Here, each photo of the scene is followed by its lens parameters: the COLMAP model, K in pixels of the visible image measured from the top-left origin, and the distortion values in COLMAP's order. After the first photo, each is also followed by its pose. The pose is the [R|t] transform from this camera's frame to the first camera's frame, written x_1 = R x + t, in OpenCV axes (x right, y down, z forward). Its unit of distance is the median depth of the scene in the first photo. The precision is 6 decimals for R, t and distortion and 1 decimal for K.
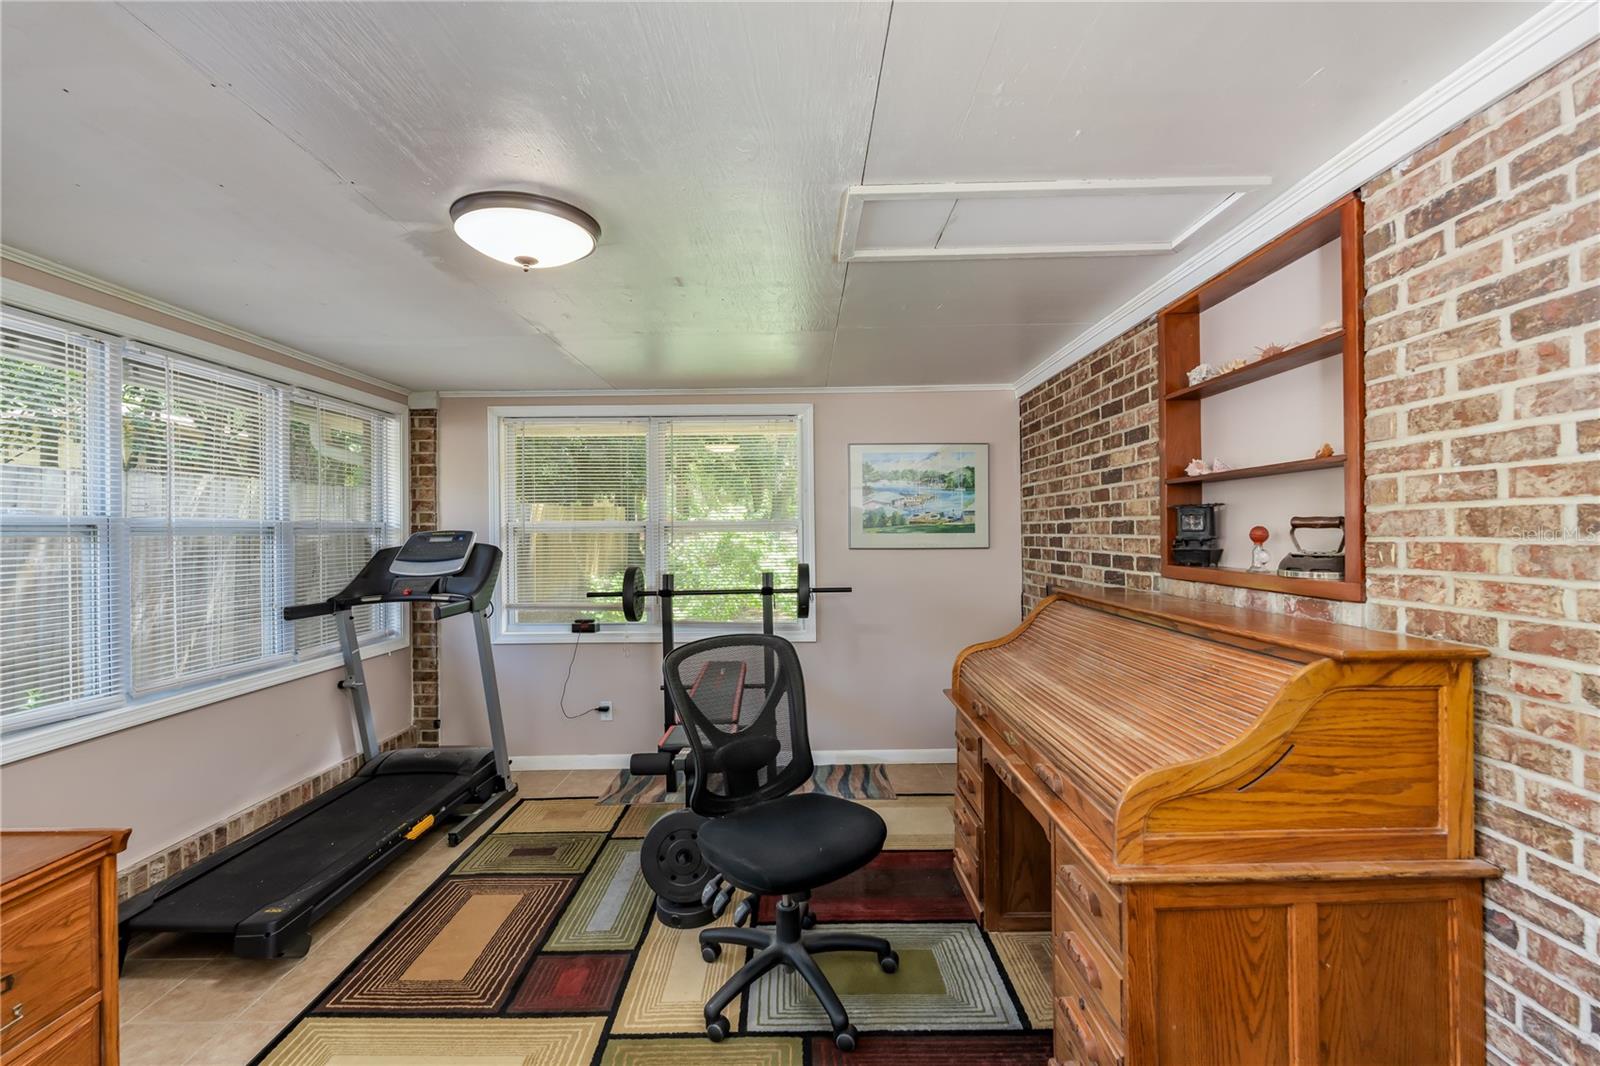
lens RADIAL K [[701.8, 0, 795.8], [0, 701.8, 535.0], [0, 0, 1]] dist [-0.002894, 0.000561]
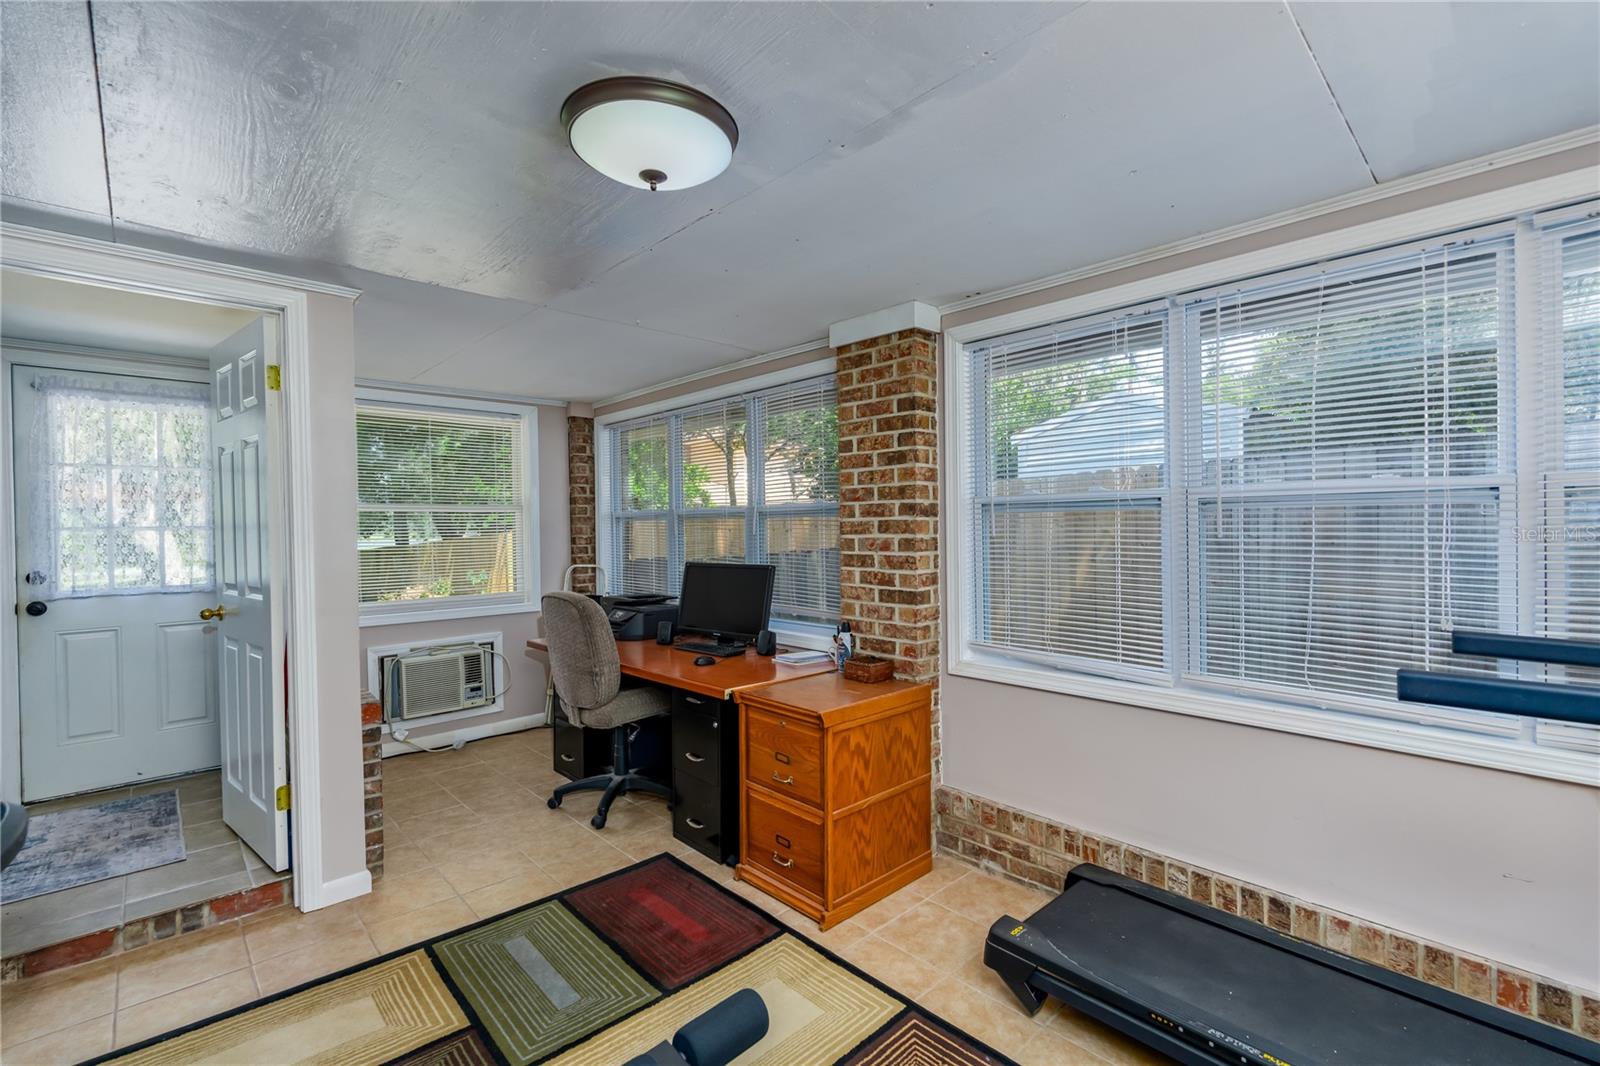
lens RADIAL K [[701.8, 0, 792.1], [0, 701.8, 532.8], [0, 0, 1]] dist [-0.002894, 0.000561]
pose [[-0.741014, 0.011955, -0.671383, 0.029359], [0.007466, 0.999926, 0.009565, 0.028255], [0.671448, 0.002076, -0.741049, 1.180294]]
